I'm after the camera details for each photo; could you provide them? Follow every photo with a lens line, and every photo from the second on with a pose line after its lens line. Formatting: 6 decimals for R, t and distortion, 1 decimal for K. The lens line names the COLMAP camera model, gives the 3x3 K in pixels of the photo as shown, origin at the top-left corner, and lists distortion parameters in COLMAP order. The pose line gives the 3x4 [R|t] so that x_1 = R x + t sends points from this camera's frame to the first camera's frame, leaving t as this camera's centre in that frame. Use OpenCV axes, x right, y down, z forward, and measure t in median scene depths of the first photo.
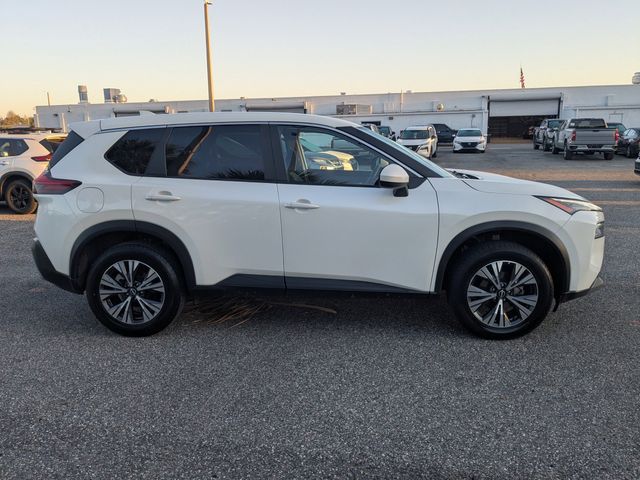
lens RADIAL K [[505.5, 0, 309.0], [0, 505.5, 244.5], [0, 0, 1]] dist [0.044154, -0.081564]
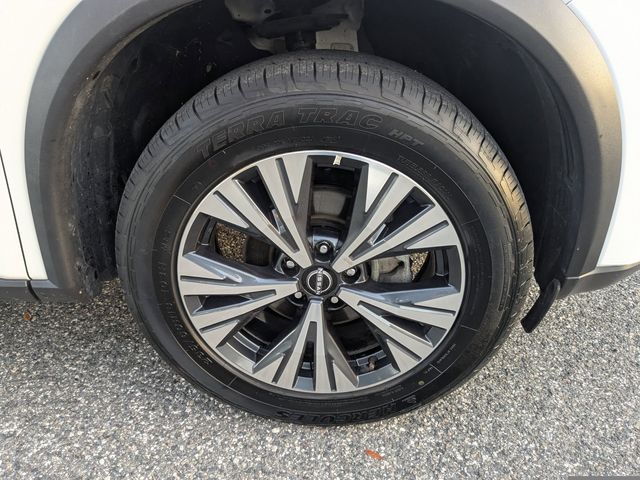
lens RADIAL K [[505.5, 0, 309.0], [0, 505.5, 244.5], [0, 0, 1]] dist [0.044154, -0.081564]
pose [[0.999820, -0.017872, -0.006338, 0.376584], [0.018956, 0.950484, 0.310196, 0.003707], [0.000480, -0.310261, 0.950651, 0.773535]]
